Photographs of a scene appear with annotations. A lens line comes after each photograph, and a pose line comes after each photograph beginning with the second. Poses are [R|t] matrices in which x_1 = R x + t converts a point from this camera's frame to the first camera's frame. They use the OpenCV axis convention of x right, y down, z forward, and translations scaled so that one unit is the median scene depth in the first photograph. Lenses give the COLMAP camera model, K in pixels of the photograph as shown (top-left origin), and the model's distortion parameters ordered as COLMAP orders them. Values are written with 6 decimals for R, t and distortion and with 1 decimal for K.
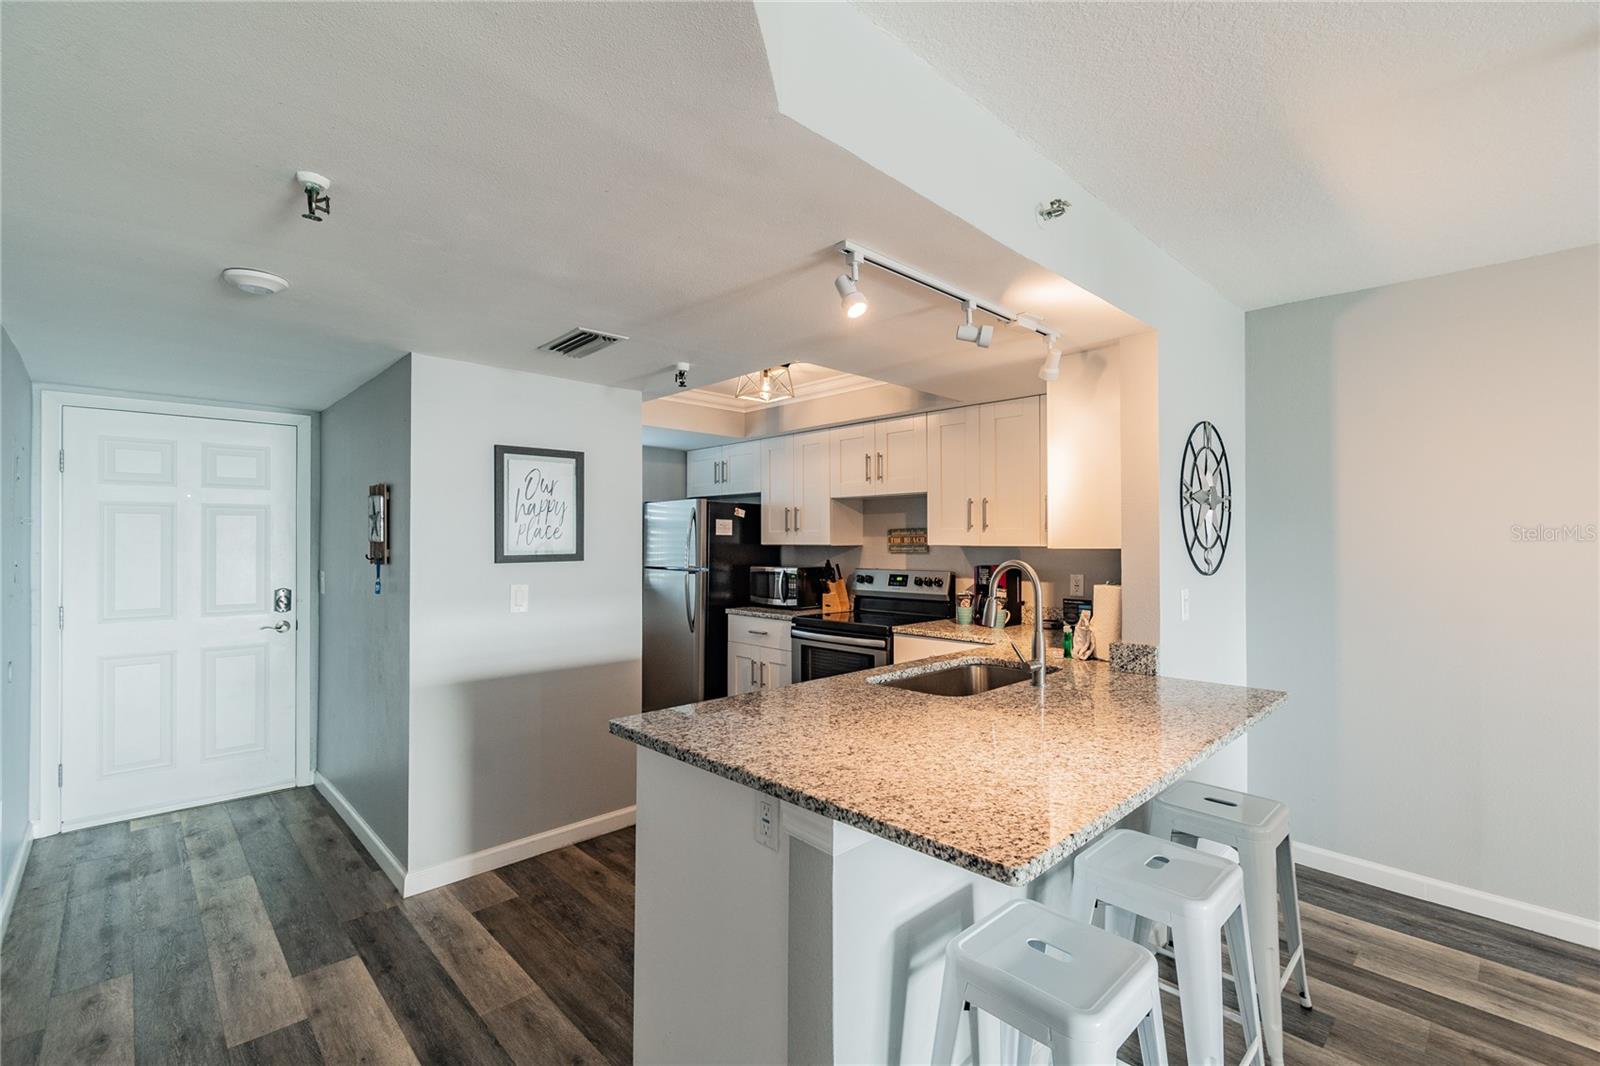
lens RADIAL K [[707.3, 0, 800.0], [0, 707.3, 533.0], [0, 0, 1]] dist [-0.000260, 0.000036]
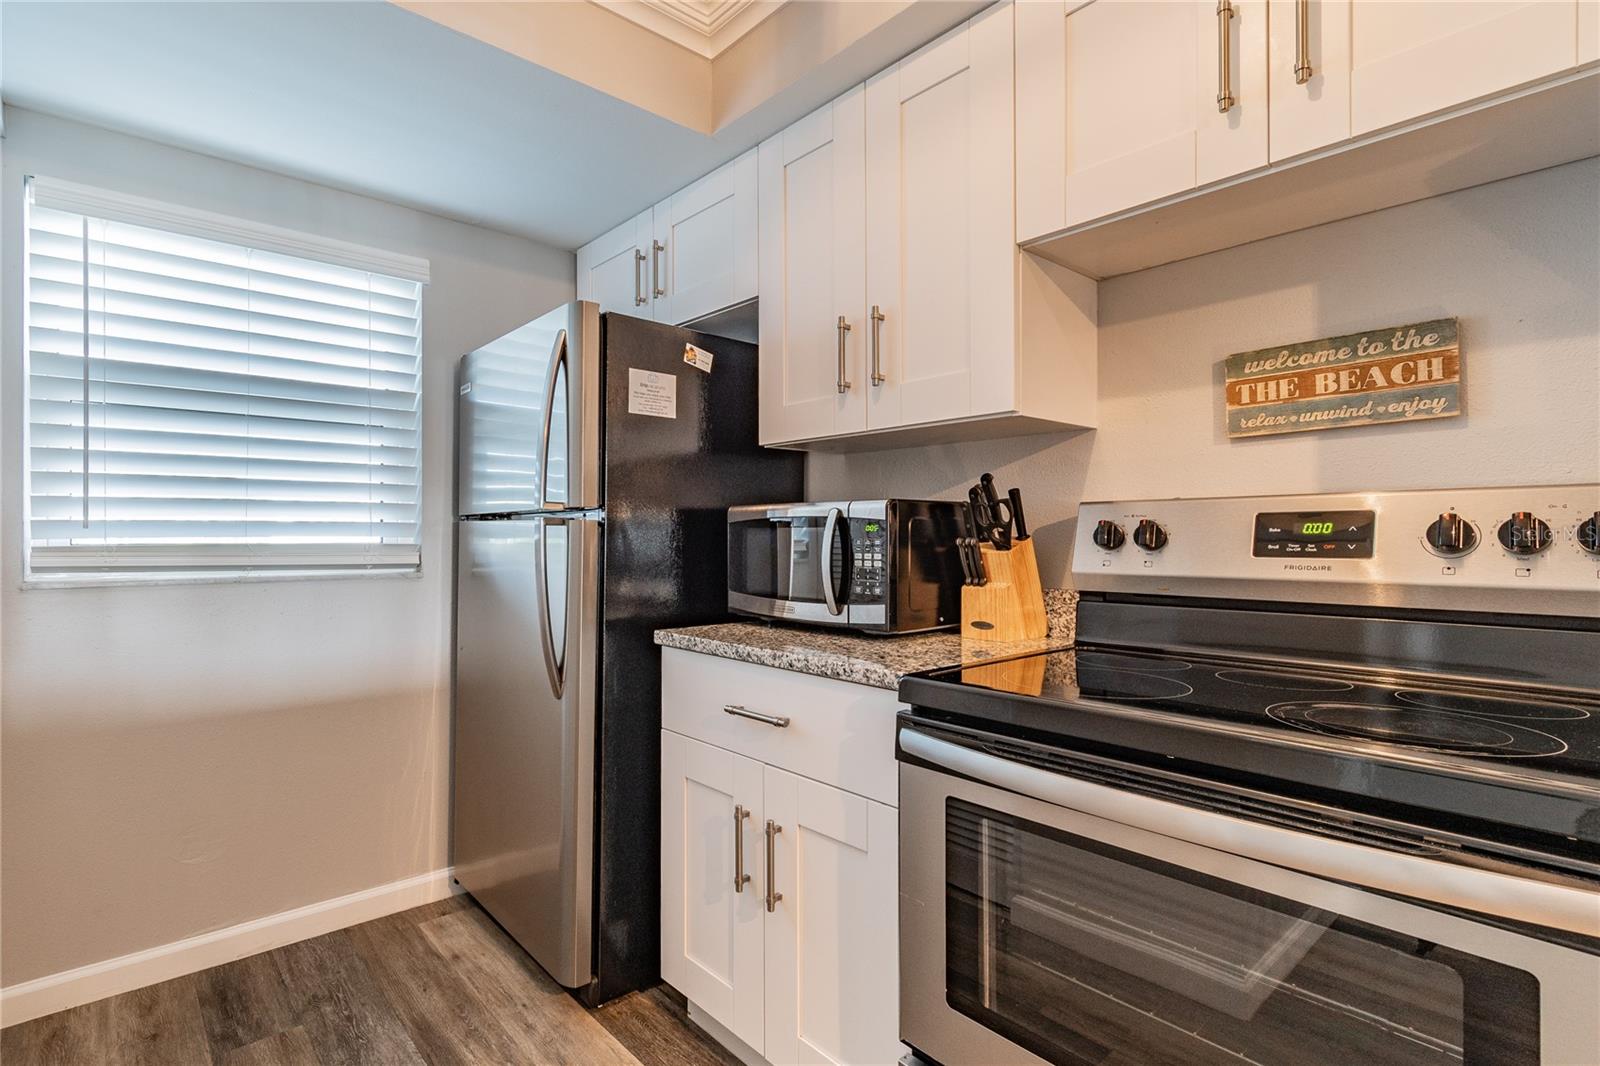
lens RADIAL K [[765.4, 0, 701.9], [0, 765.4, 537.3], [0, 0, 1]] dist [0.001532, 0.000164]
pose [[0.995577, -0.000178, -0.093951, -0.053006], [0.001700, 0.999869, 0.016115, 0.062007], [0.093936, -0.016204, 0.995446, 0.693015]]
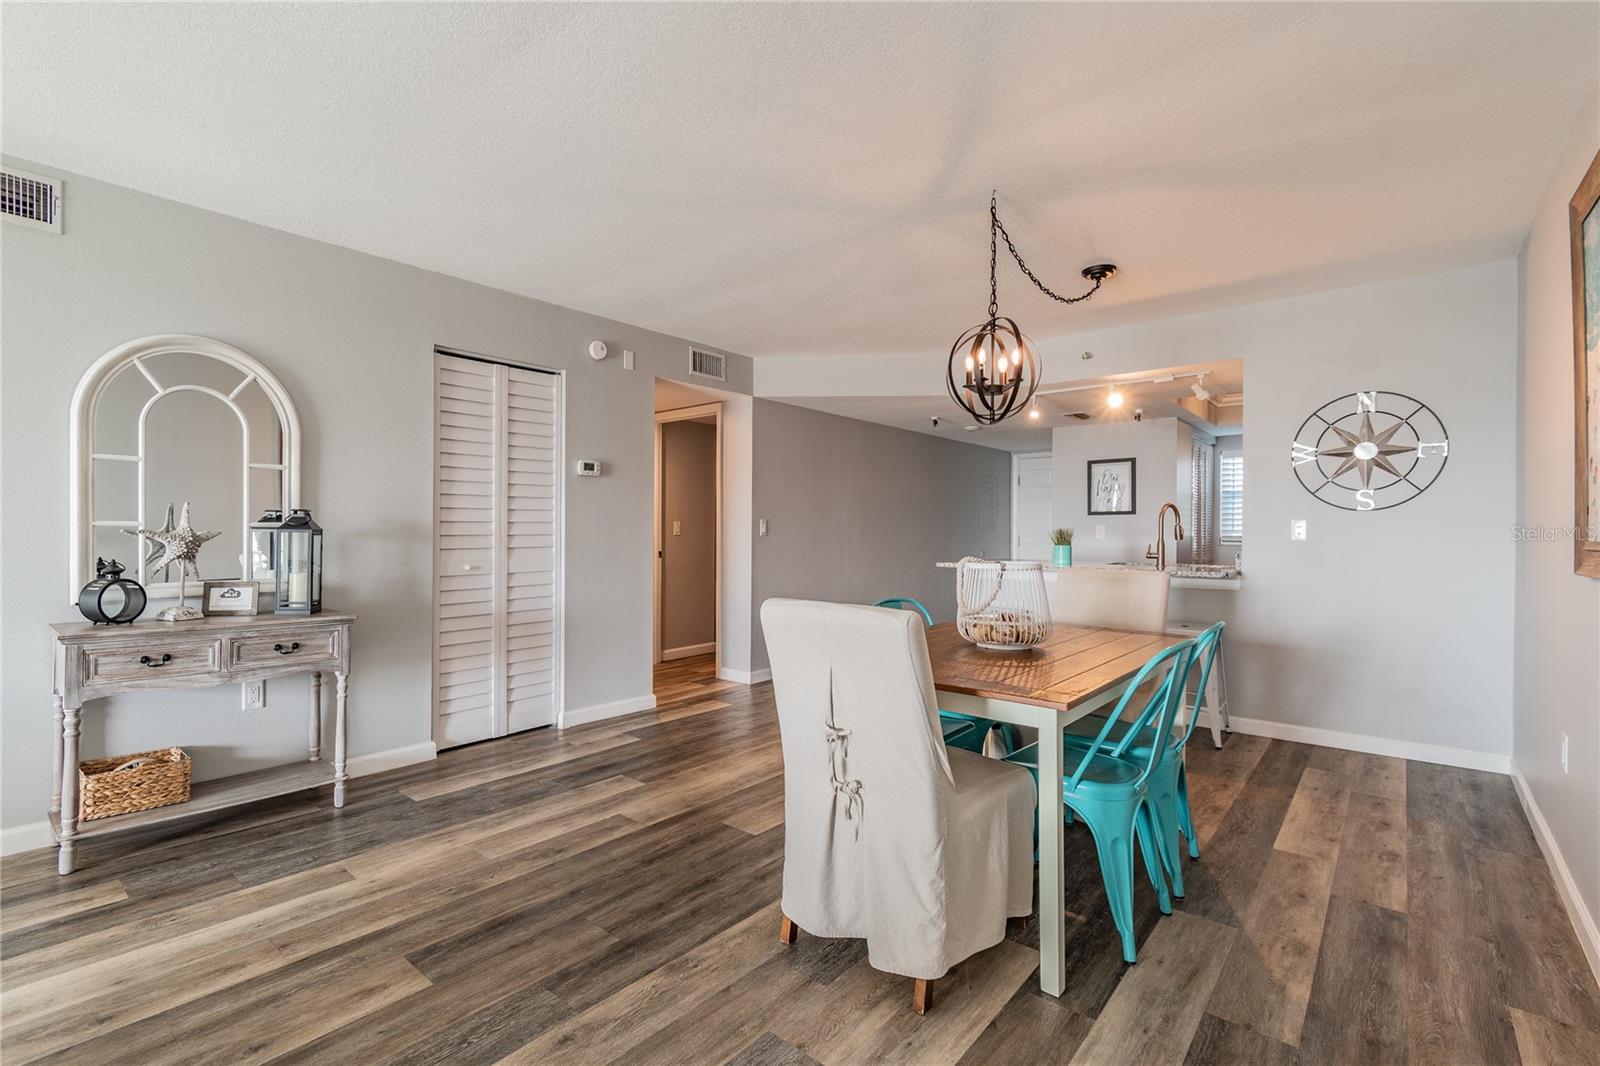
lens RADIAL K [[720.2, 0, 729.4], [0, 720.2, 530.6], [0, 0, 1]] dist [-0.001153, -0.000291]
pose [[0.057885, -0.001063, -0.998323, 1.110620], [0.006368, 0.999979, -0.000695, 0.054495], [0.998303, -0.006317, 0.057890, -0.144268]]
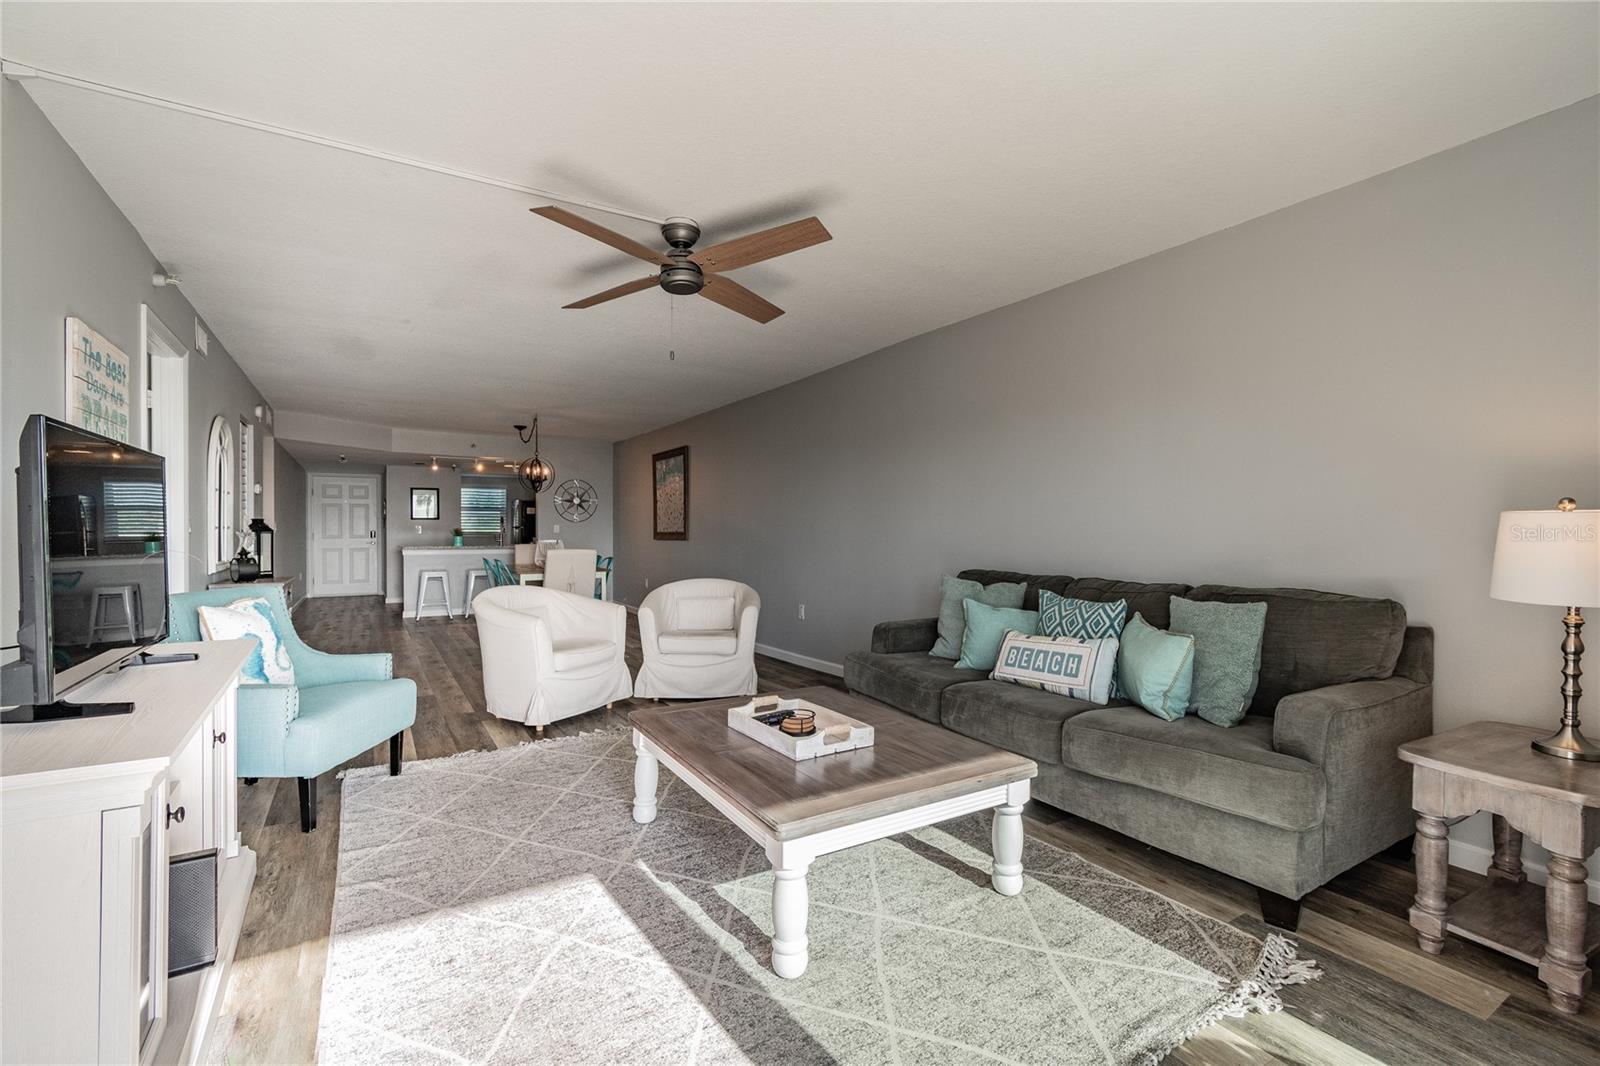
lens RADIAL K [[701.8, 0, 809.2], [0, 701.8, 531.6], [0, 0, 1]] dist [-0.002818, -0.000395]
pose [[0.980113, -0.000201, -0.198442, 1.516430], [0.002778, 0.999915, 0.012705, 0.042381], [0.198423, -0.013004, 0.980030, -1.413319]]
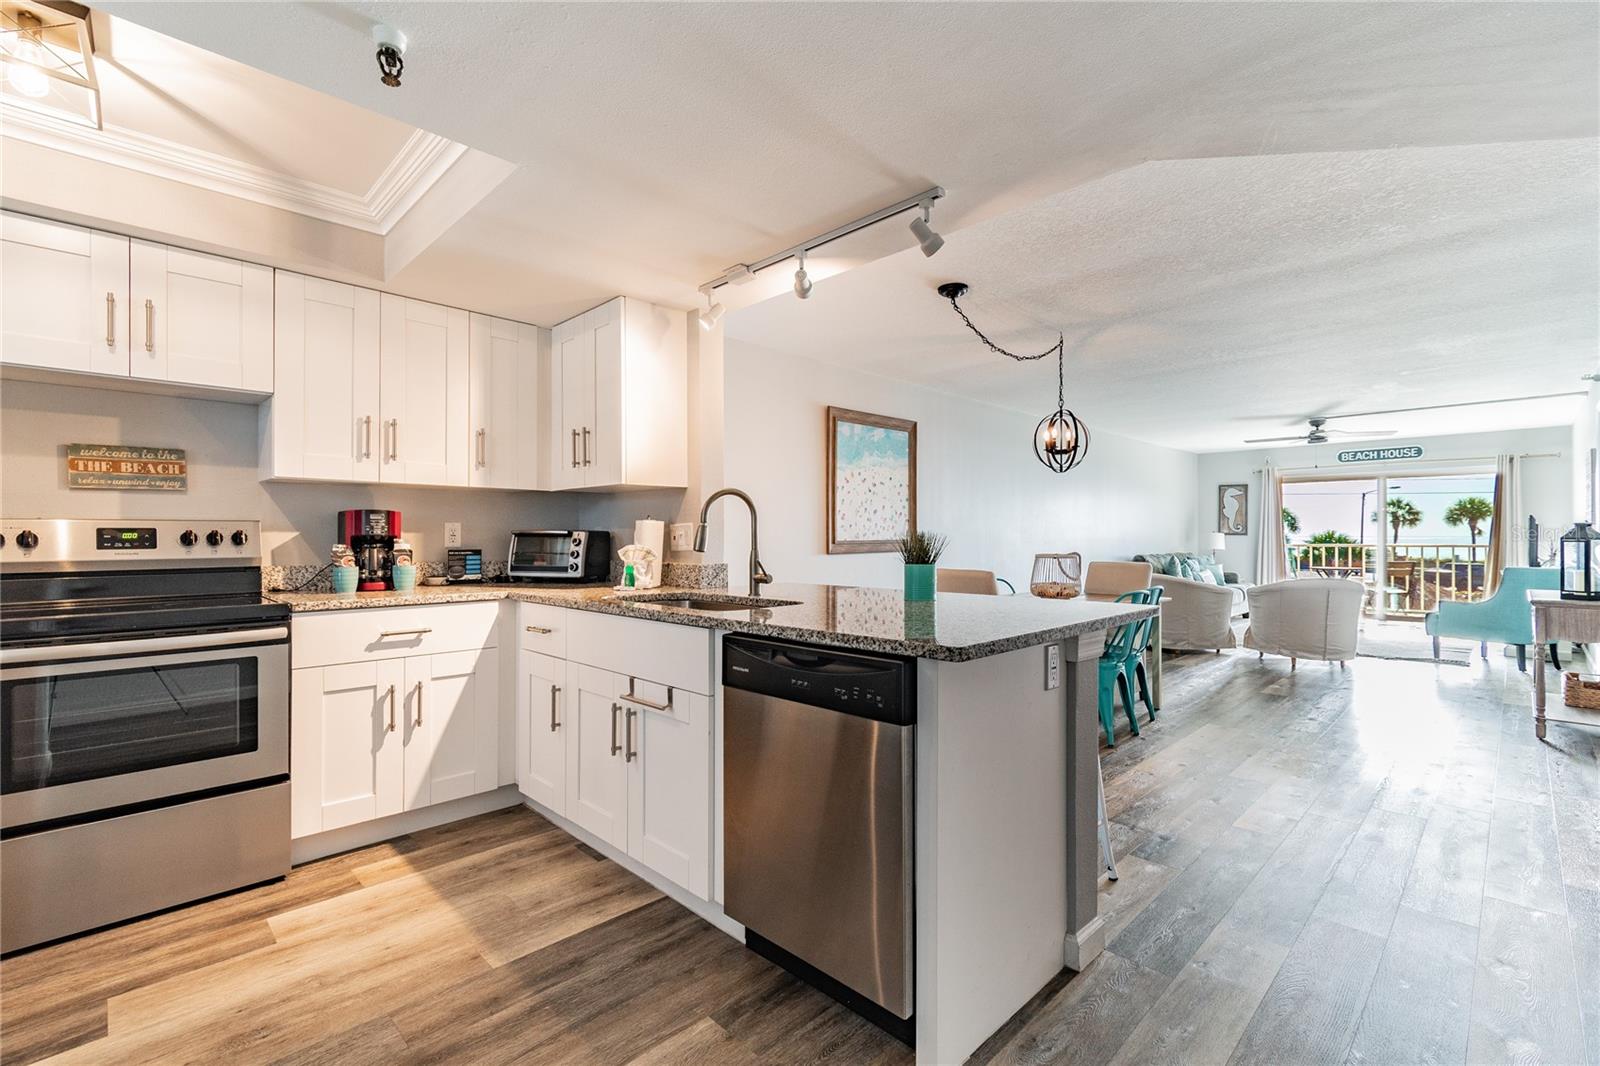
lens RADIAL K [[711.2, 0, 800.0], [0, 711.2, 533.0], [0, 0, 1]] dist [-0.000667, -0.000320]
pose [[-0.017824, 0.004974, 0.999829, -0.417190], [-0.009965, 0.999937, -0.005153, 0.059177], [-0.999791, -0.010055, -0.017773, 0.477930]]
